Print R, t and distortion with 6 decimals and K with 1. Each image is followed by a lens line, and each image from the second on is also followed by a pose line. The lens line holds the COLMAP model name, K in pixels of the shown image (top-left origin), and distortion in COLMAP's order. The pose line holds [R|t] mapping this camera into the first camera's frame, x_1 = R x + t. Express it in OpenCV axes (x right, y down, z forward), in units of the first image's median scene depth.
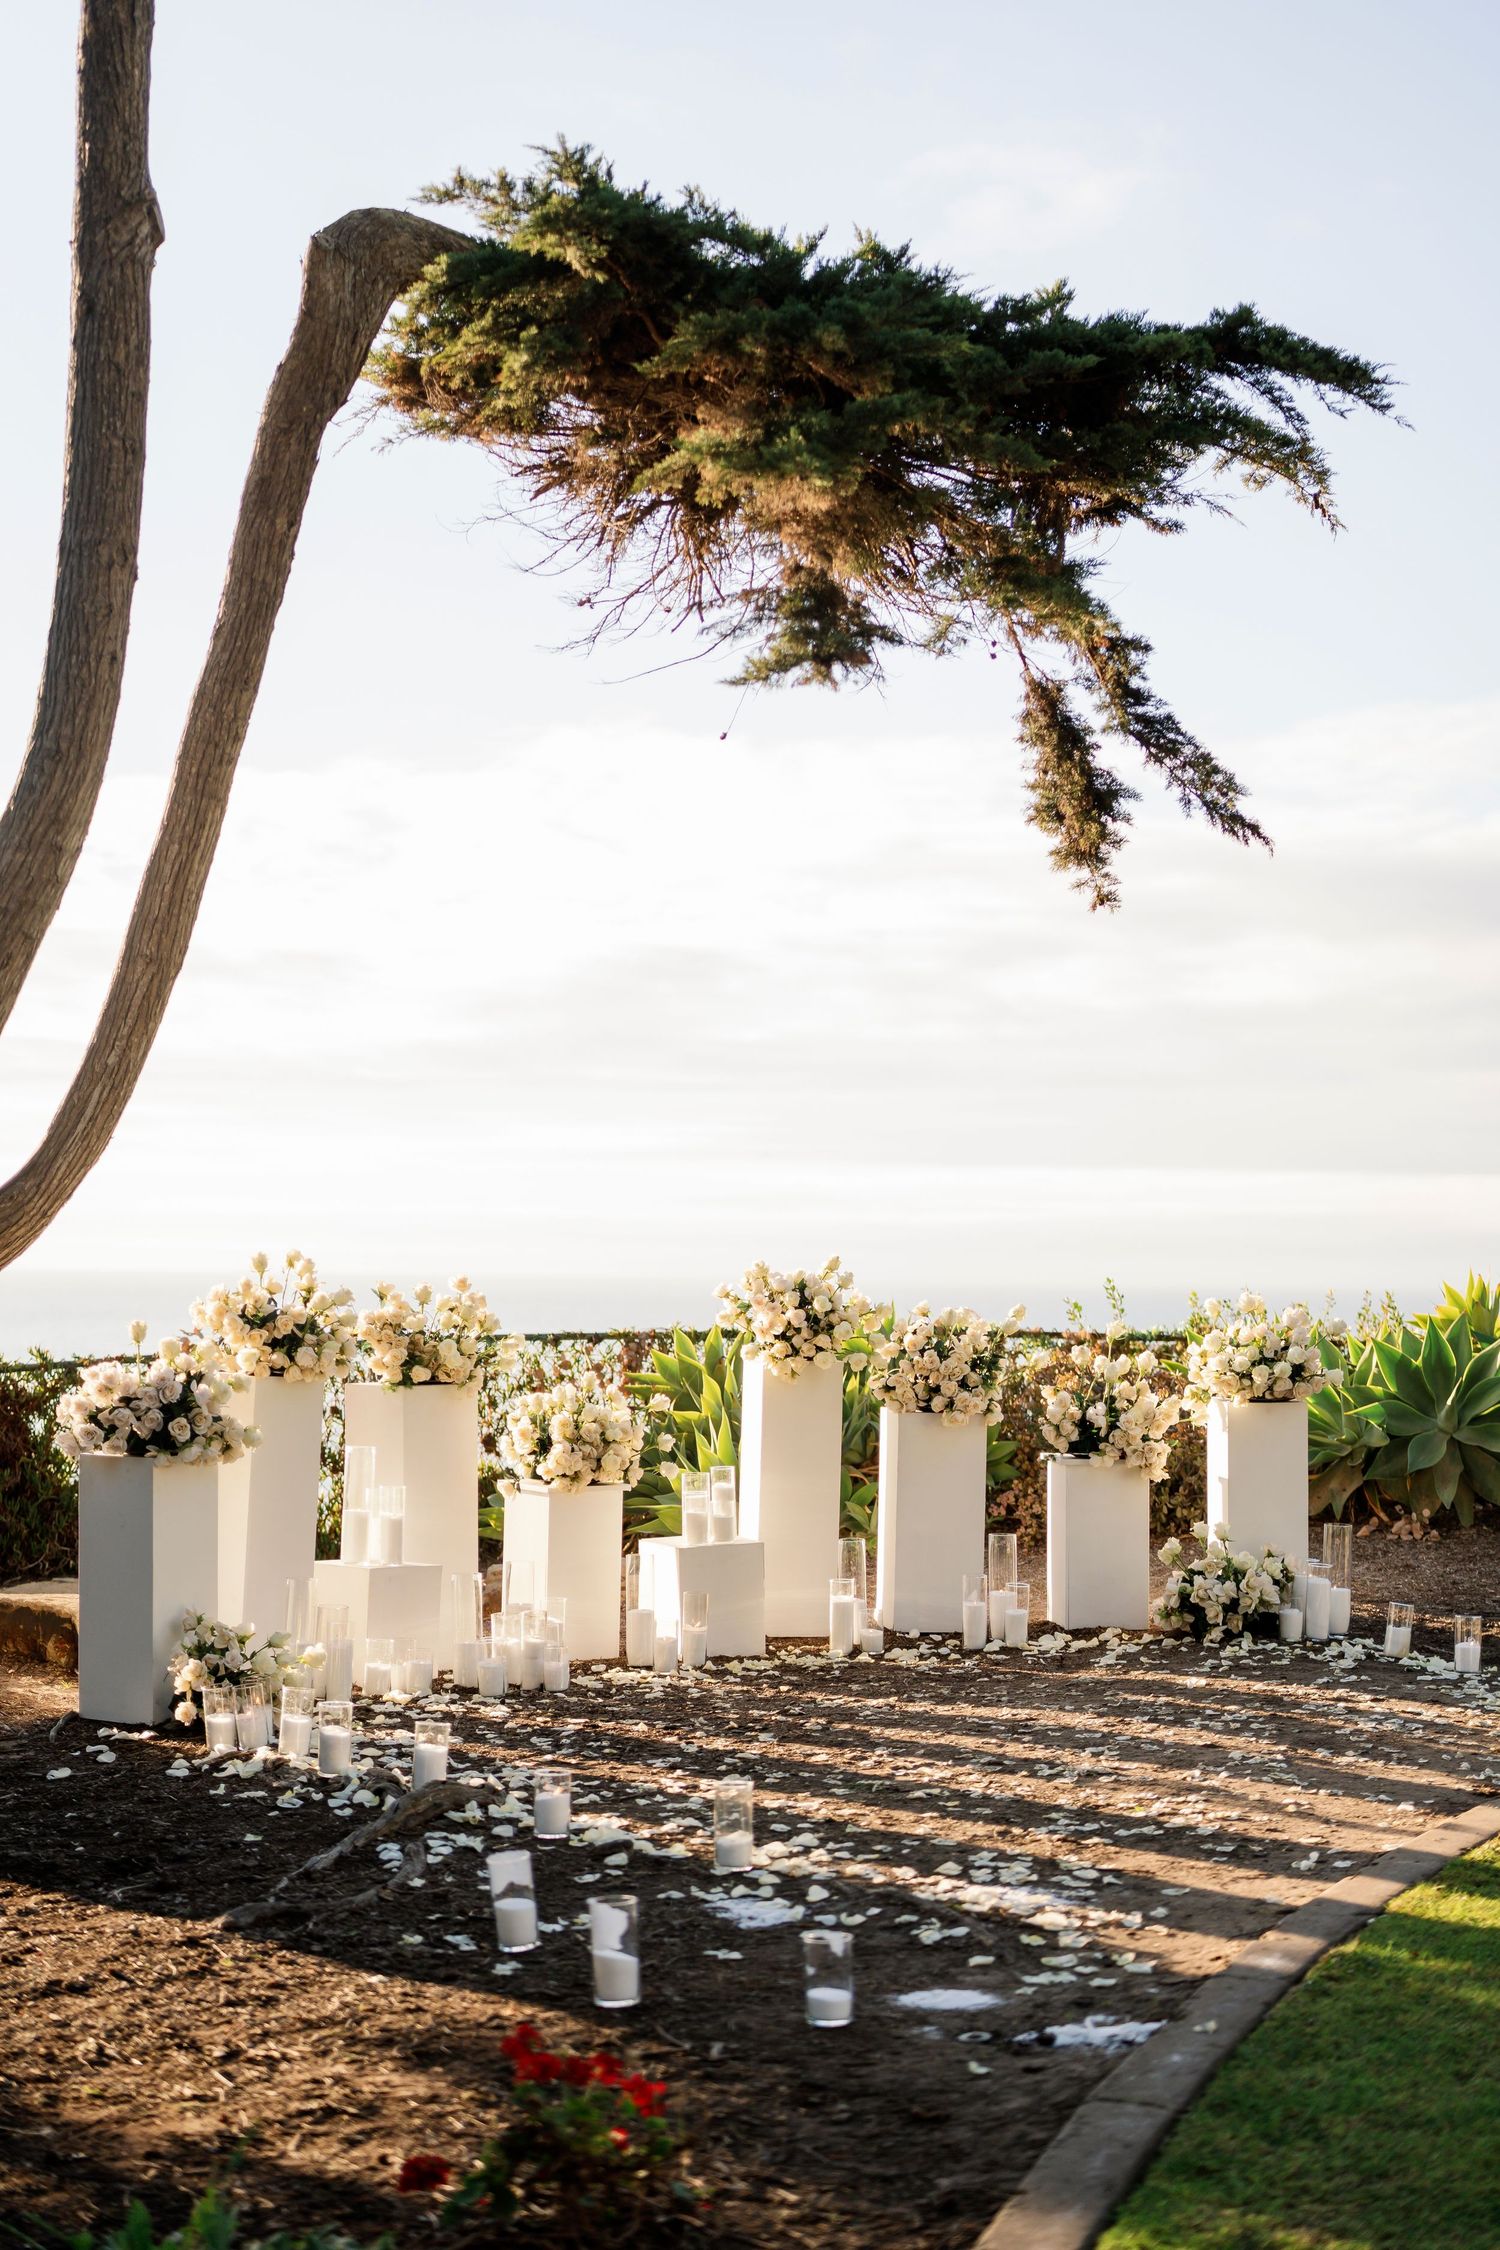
lens RADIAL K [[3139.5, 0, 755.1], [0, 3139.5, 1135.0], [0, 0, 1]] dist [-0.000769, 0.016323]
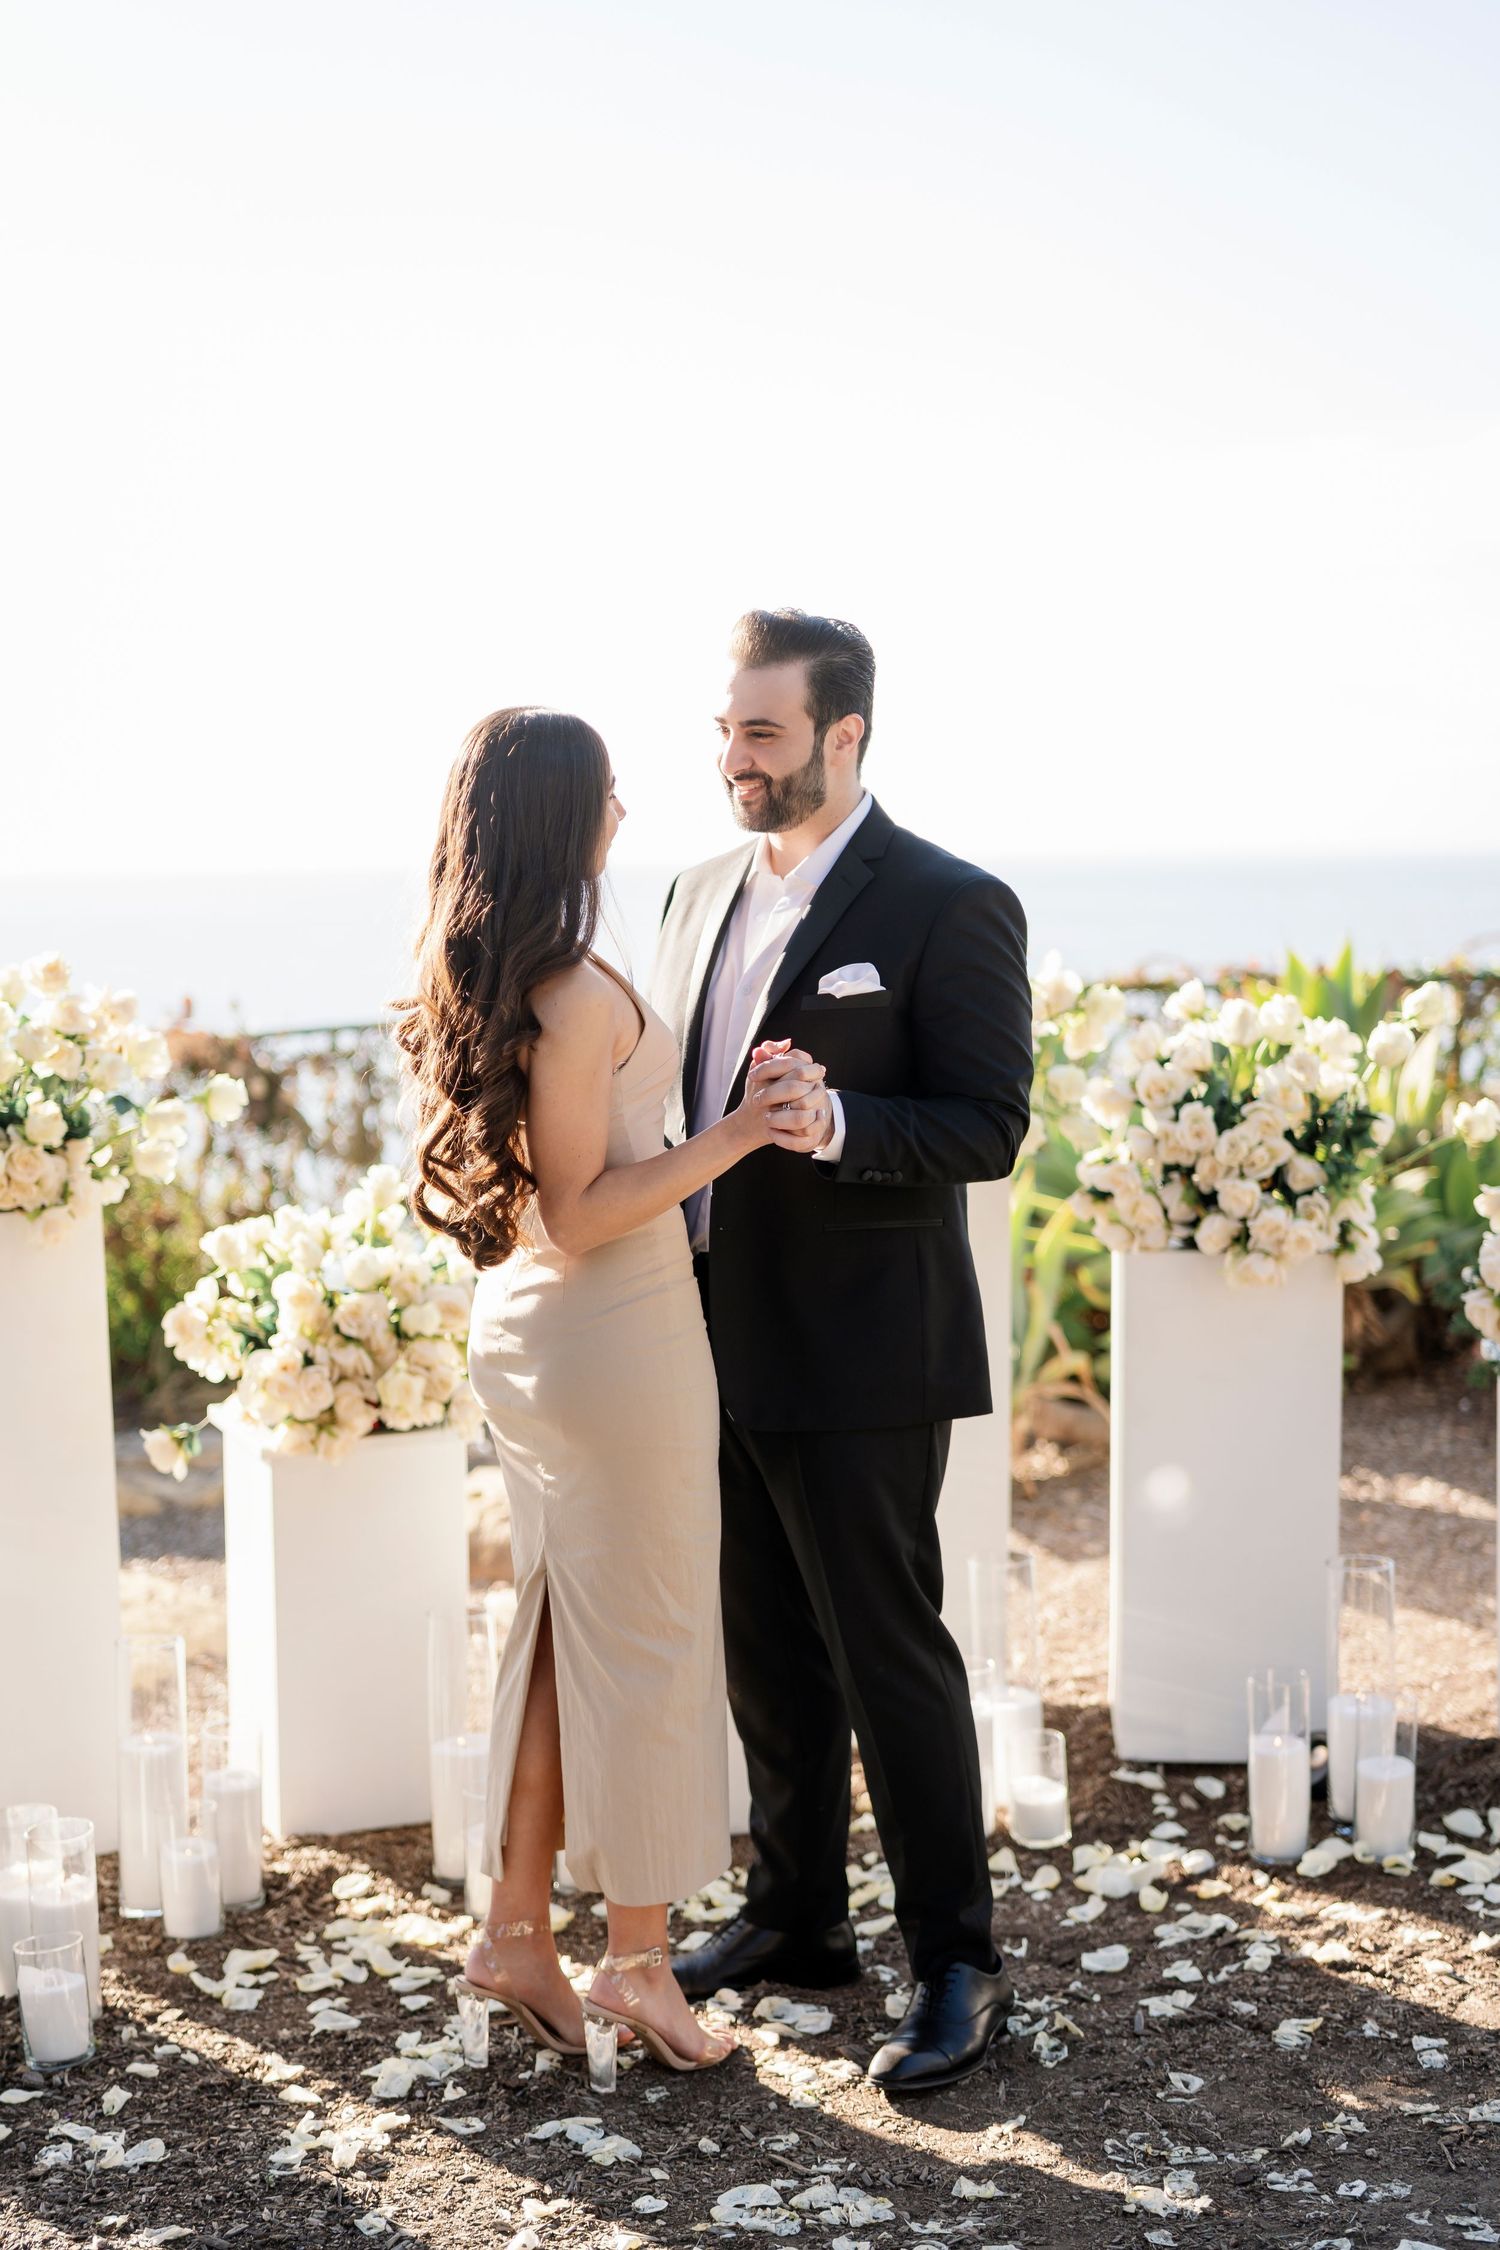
lens RADIAL K [[3168.9, 0, 761.7], [0, 3168.9, 1132.8], [0, 0, 1]] dist [0.007044, -0.000240]
pose [[0.974171, -0.005616, -0.225743, 0.099713], [0.035423, 0.991115, 0.128207, 0.017525], [0.223017, -0.132892, 0.965714, 0.616264]]
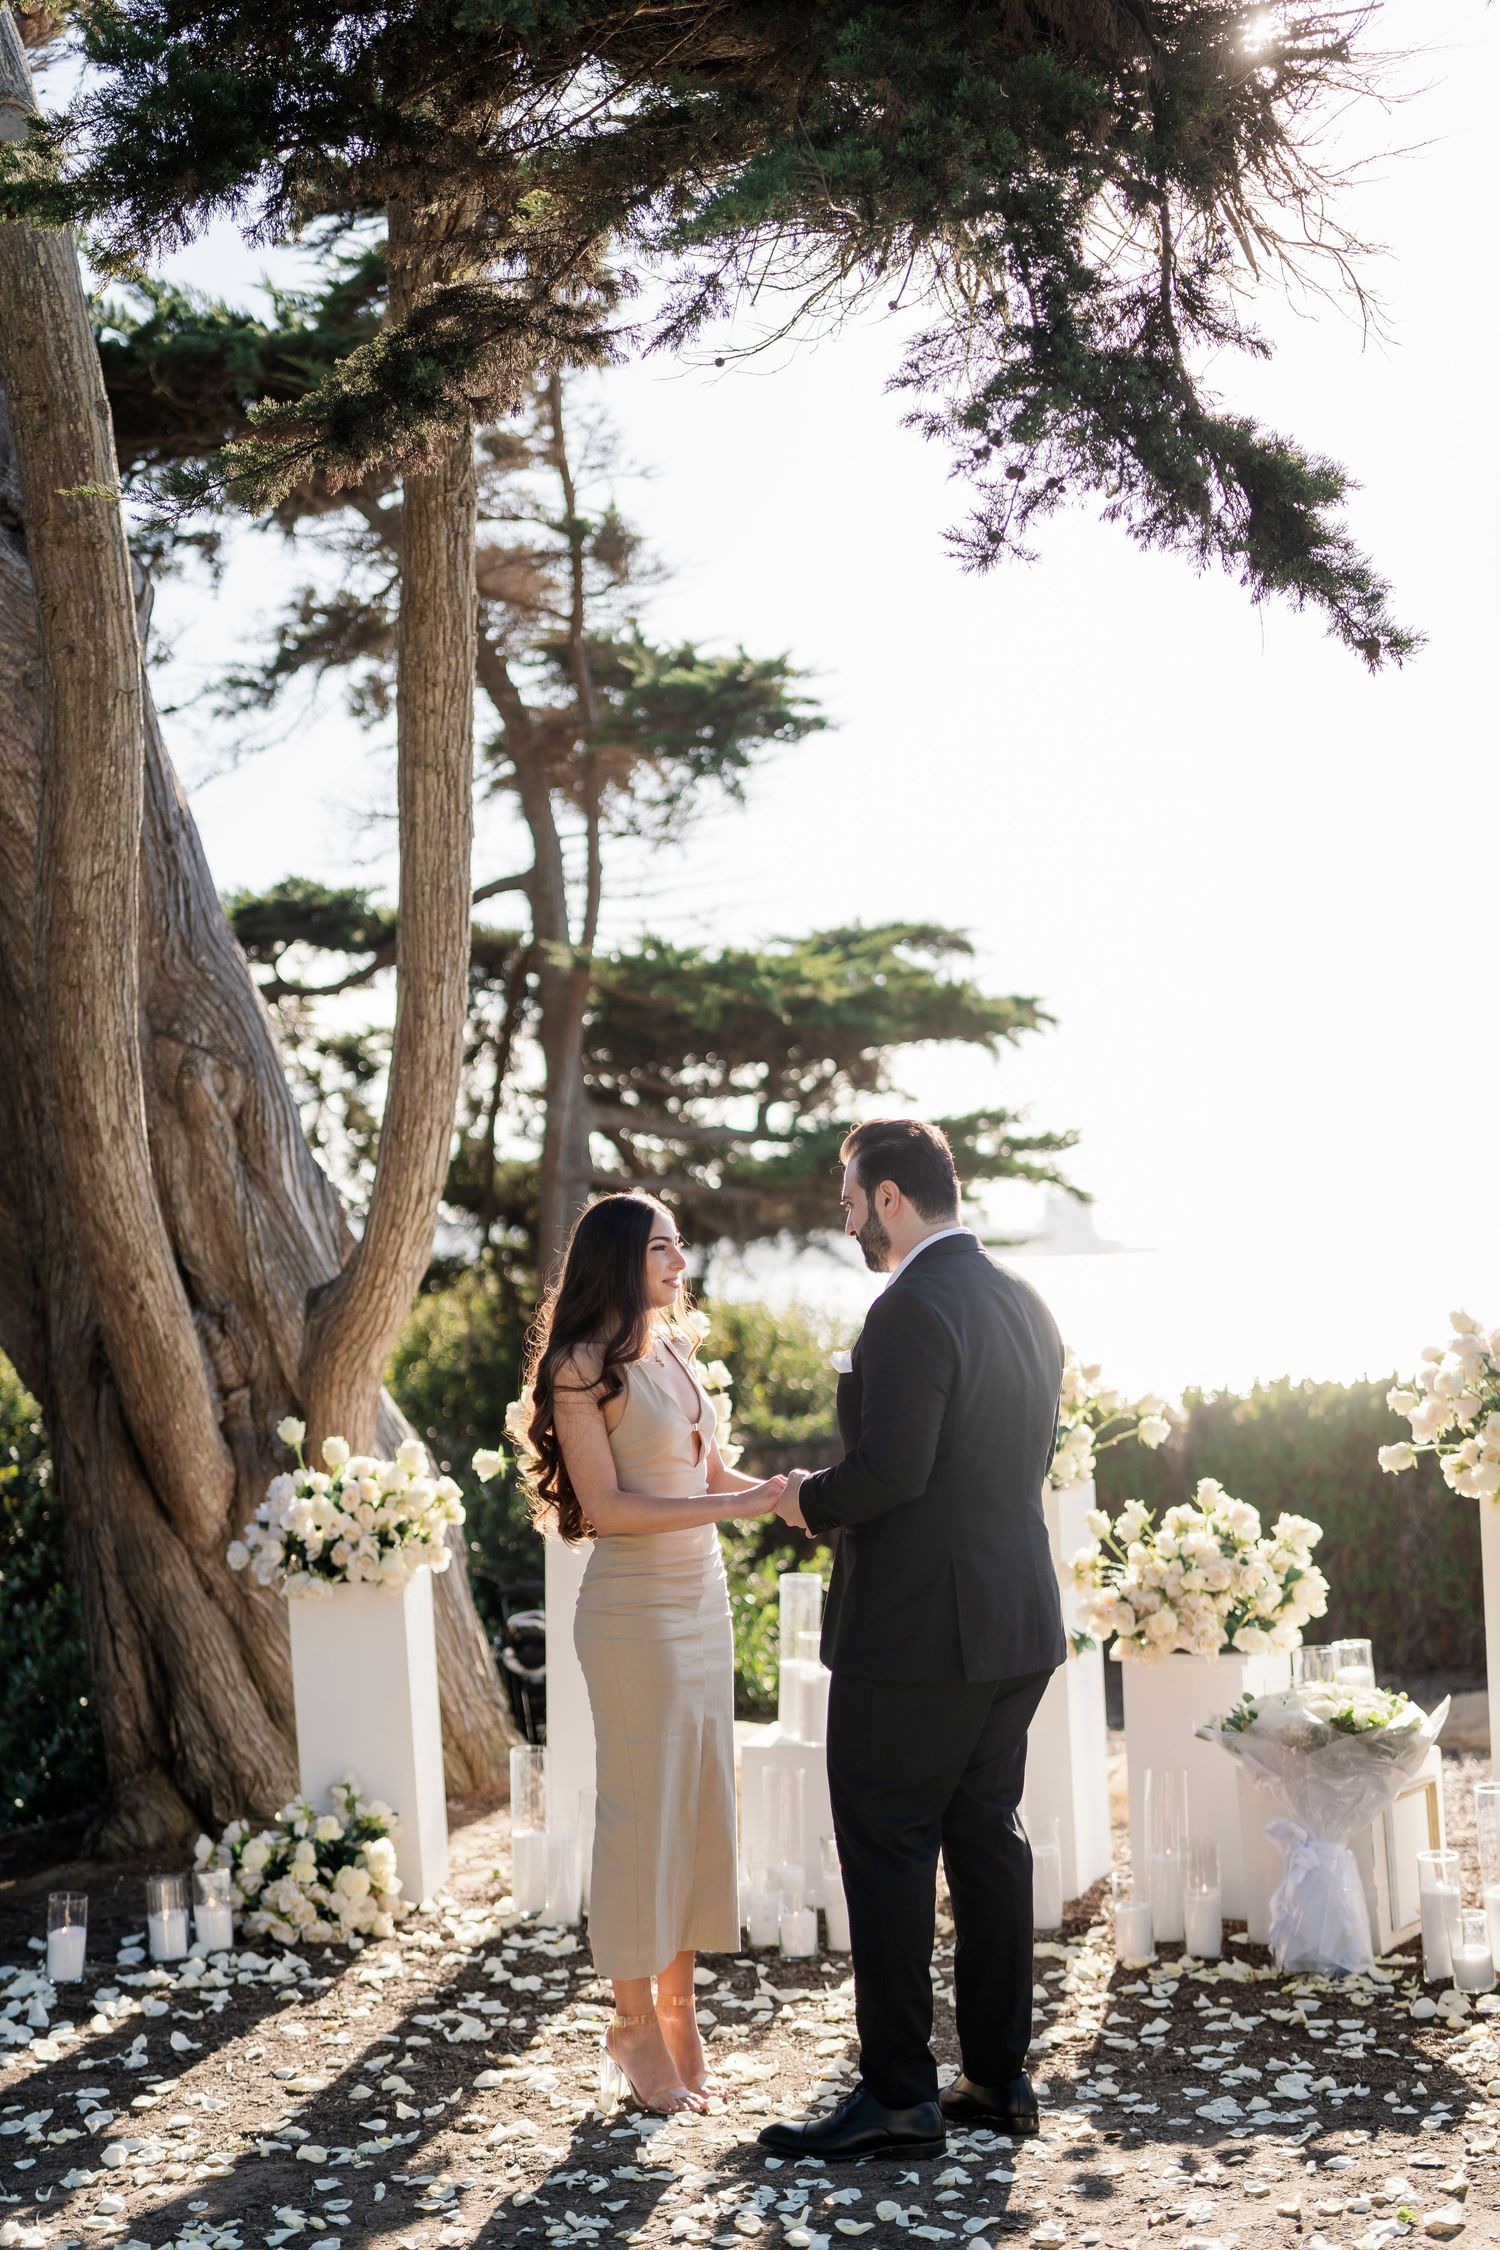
lens RADIAL K [[3168.9, 0, 761.7], [0, 3168.9, 1132.8], [0, 0, 1]] dist [0.007044, -0.000240]
pose [[0.411211, -0.053045, -0.909995, 0.539630], [0.077551, 0.996722, -0.023057, 0.010917], [0.908235, -0.061089, 0.413977, 0.667840]]
